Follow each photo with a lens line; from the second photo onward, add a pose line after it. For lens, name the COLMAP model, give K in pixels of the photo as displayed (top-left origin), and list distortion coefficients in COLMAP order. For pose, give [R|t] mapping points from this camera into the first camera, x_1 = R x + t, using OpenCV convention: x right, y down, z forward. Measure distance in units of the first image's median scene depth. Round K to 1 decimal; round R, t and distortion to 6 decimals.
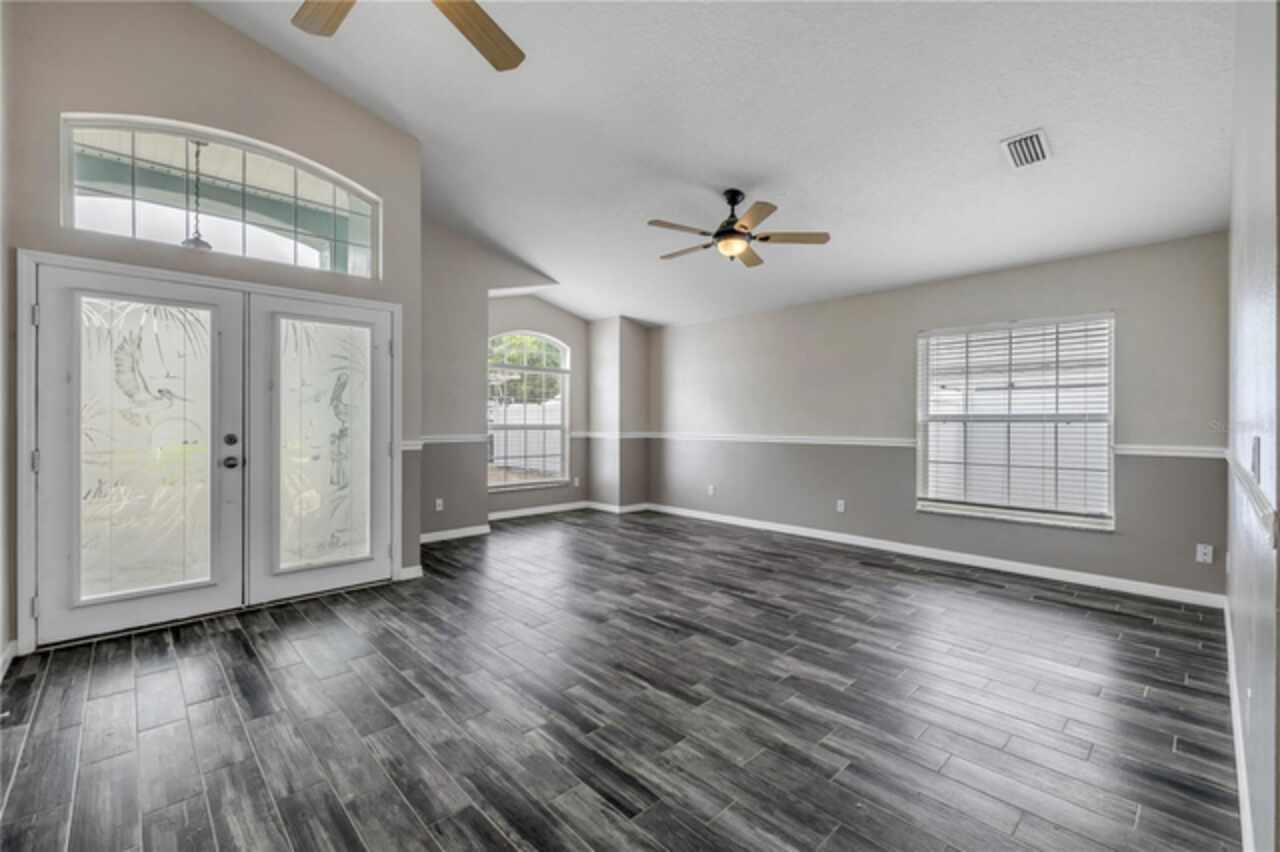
lens RADIAL K [[549.5, 0, 638.9], [0, 549.5, 418.5], [0, 0, 1]] dist [-0.002290, 0.000592]
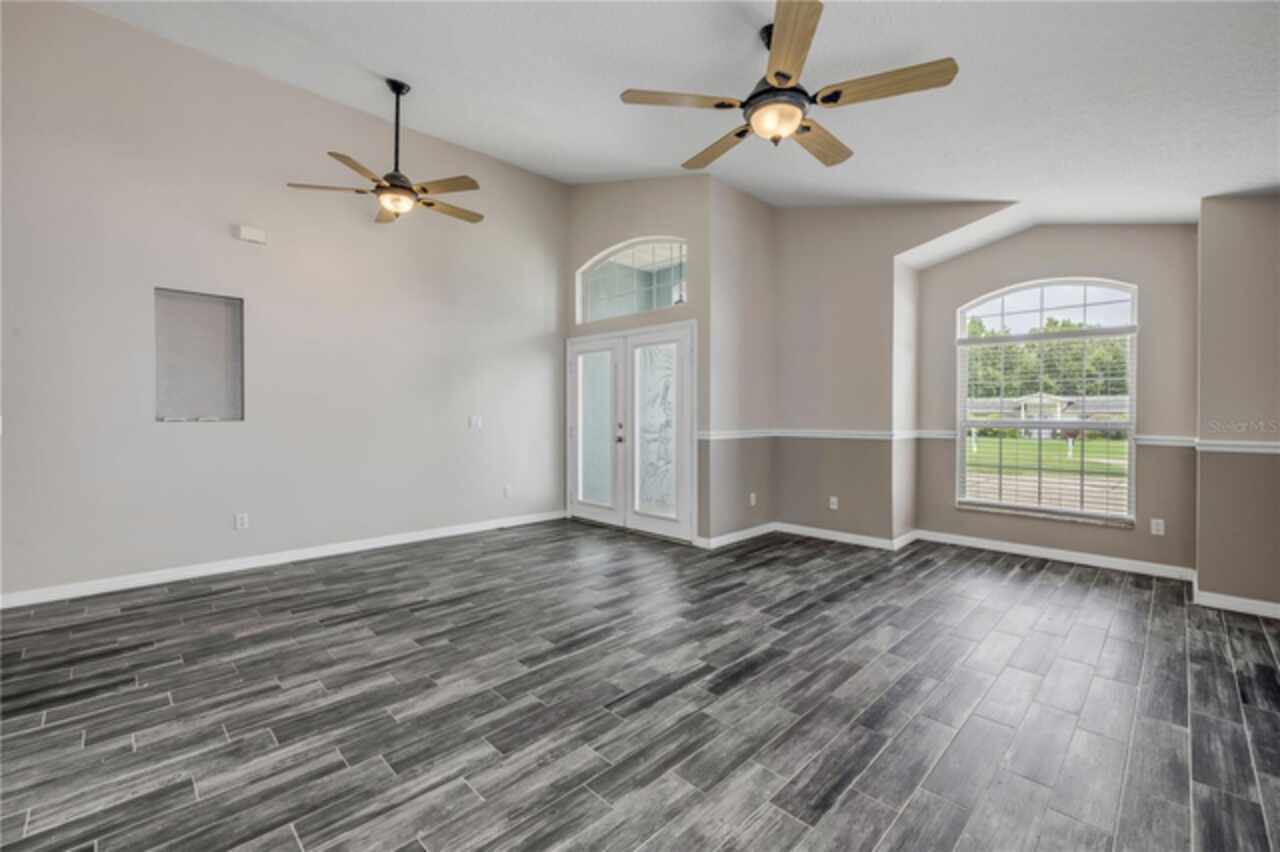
lens RADIAL K [[549.5, 0, 638.9], [0, 549.5, 418.5], [0, 0, 1]] dist [-0.002290, 0.000592]
pose [[0.004818, 0.002750, -0.999985, 0.970628], [0.001627, 0.999995, 0.002757, 0.010752], [0.999987, -0.001640, 0.004814, 1.075961]]
